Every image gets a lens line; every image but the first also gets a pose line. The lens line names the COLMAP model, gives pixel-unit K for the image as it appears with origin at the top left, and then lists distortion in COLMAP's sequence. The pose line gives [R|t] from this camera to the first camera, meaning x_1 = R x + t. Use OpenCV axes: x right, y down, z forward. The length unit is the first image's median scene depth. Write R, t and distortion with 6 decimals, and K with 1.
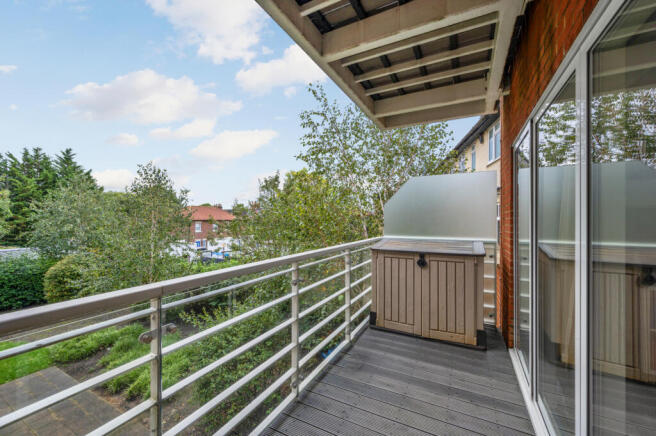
lens RADIAL K [[264.1, 0, 332.1], [0, 264.1, 218.6], [0, 0, 1]] dist [-0.001990, 0.000828]
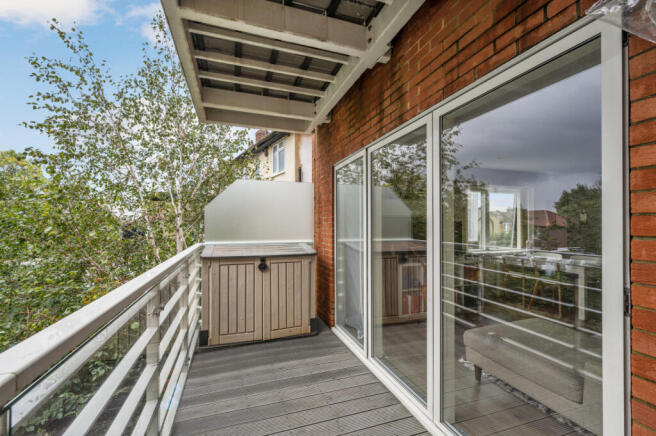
lens RADIAL K [[264.1, 0, 327.1], [0, 264.1, 223.0], [0, 0, 1]] dist [-0.001990, 0.000828]
pose [[0.696086, 0.003936, 0.717948, -0.078544], [-0.002608, 0.999992, -0.002953, 0.001601], [-0.717954, 0.000183, 0.696091, 0.047899]]
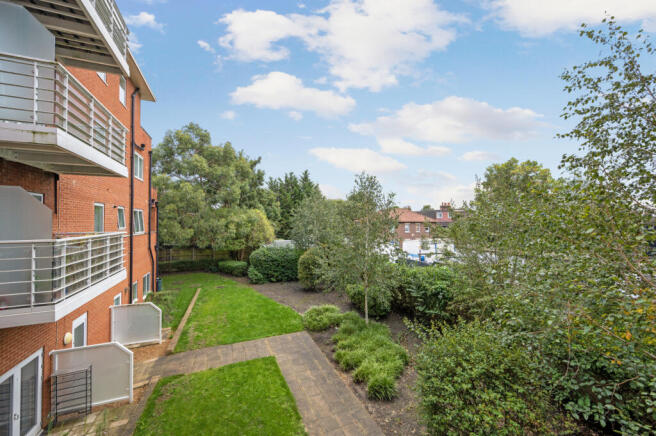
lens RADIAL K [[264.1, 0, 328.9], [0, 264.1, 215.4], [0, 0, 1]] dist [-0.001990, 0.000828]
pose [[0.766710, -0.012418, -0.641873, -0.153298], [0.001302, 0.999841, -0.017788, -0.007212], [0.641992, 0.012803, 0.766605, 0.065360]]
